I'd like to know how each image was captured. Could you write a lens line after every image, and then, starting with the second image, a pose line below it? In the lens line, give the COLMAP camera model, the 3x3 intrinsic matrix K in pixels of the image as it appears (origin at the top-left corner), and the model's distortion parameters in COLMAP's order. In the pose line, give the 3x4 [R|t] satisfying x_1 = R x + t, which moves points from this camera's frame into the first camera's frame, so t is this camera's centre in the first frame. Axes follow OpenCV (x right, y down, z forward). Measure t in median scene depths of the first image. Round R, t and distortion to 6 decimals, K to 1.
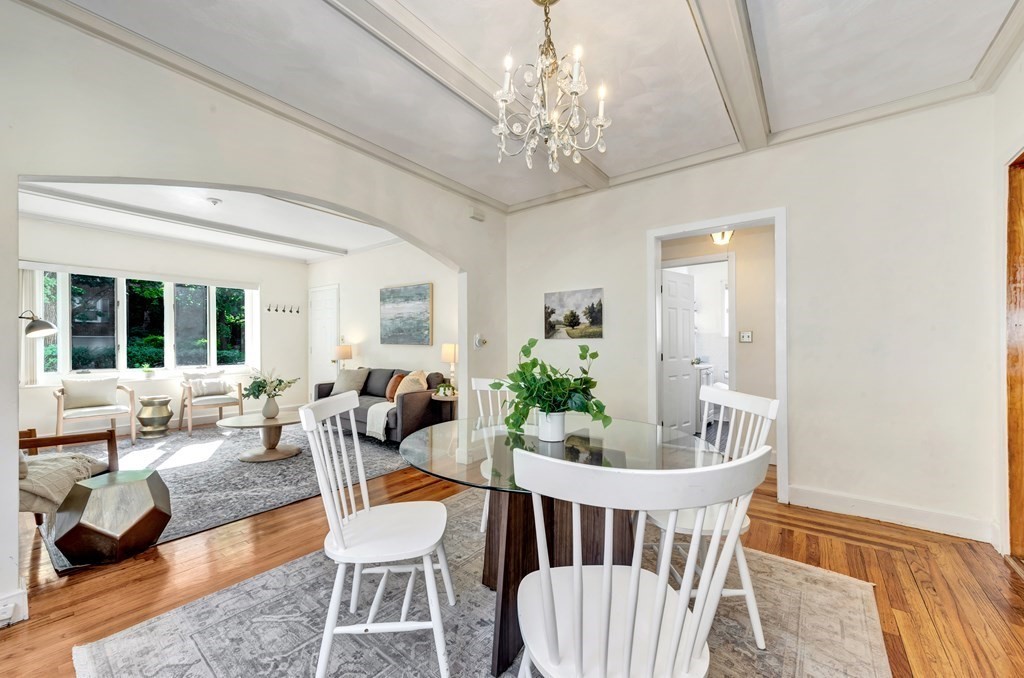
lens RADIAL K [[398.6, 0, 509.0], [0, 398.6, 346.9], [0, 0, 1]] dist [0.002054, -0.000769]
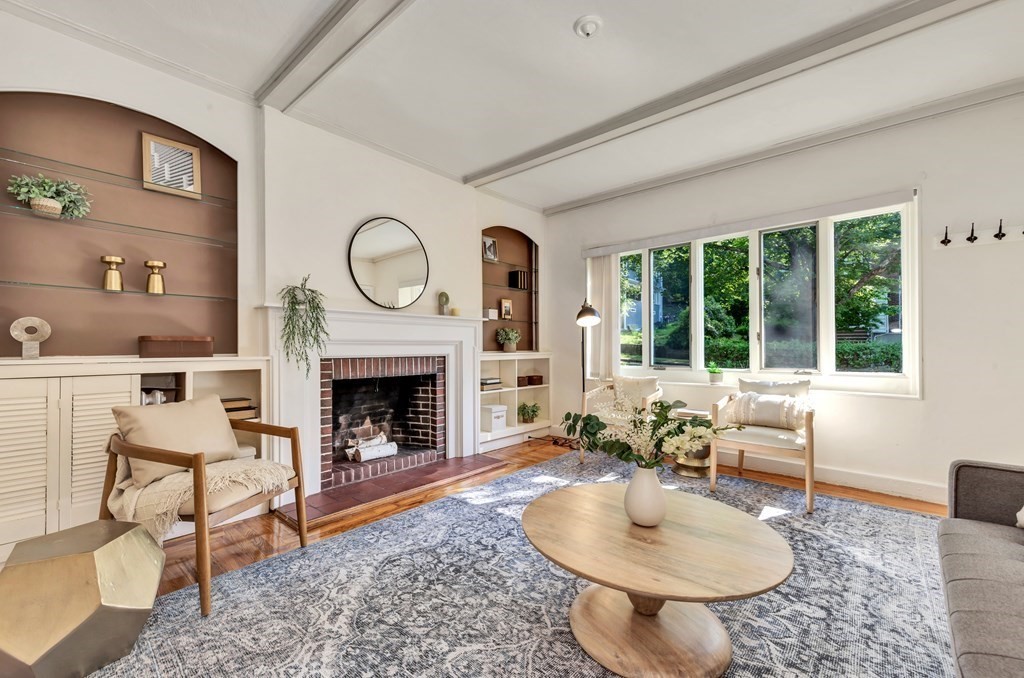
lens RADIAL K [[427.3, 0, 493.1], [0, 427.3, 348.5], [0, 0, 1]] dist [0.004176, -0.000774]
pose [[-0.077470, 0.007934, -0.996963, -0.167724], [-0.000303, 0.999968, 0.007981, 0.015165], [0.996995, 0.000920, -0.077465, 0.727254]]
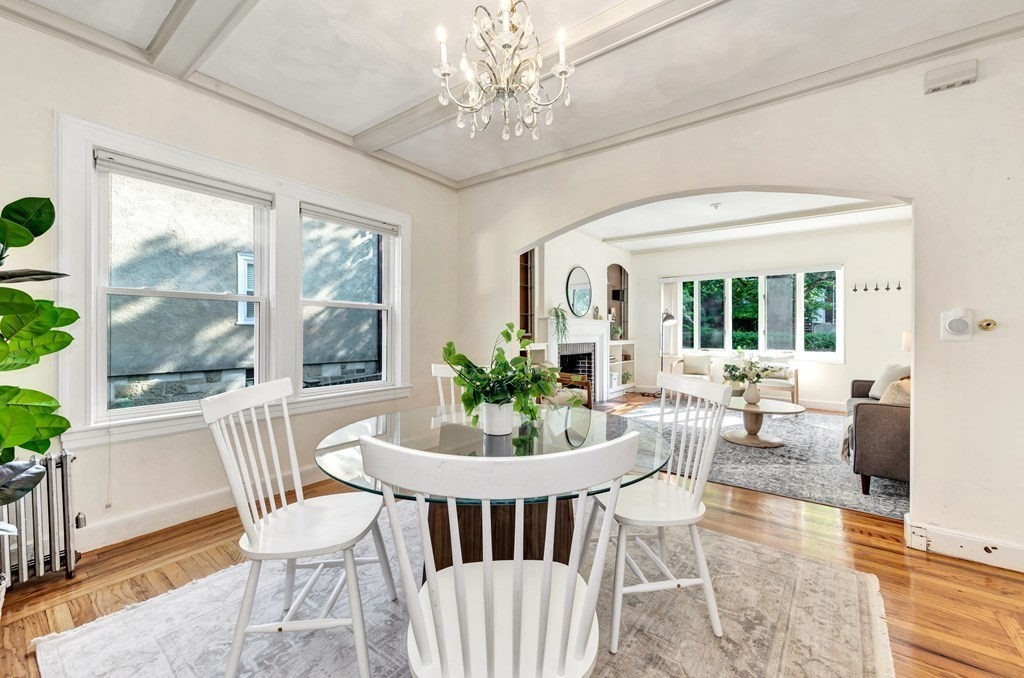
lens RADIAL K [[398.6, 0, 520.2], [0, 398.6, 335.8], [0, 0, 1]] dist [0.002054, -0.000769]
pose [[0.017099, 0.012704, -0.999773, 0.318165], [-0.004754, 0.999909, 0.012624, -0.001327], [0.999842, 0.004537, 0.017158, 0.326379]]
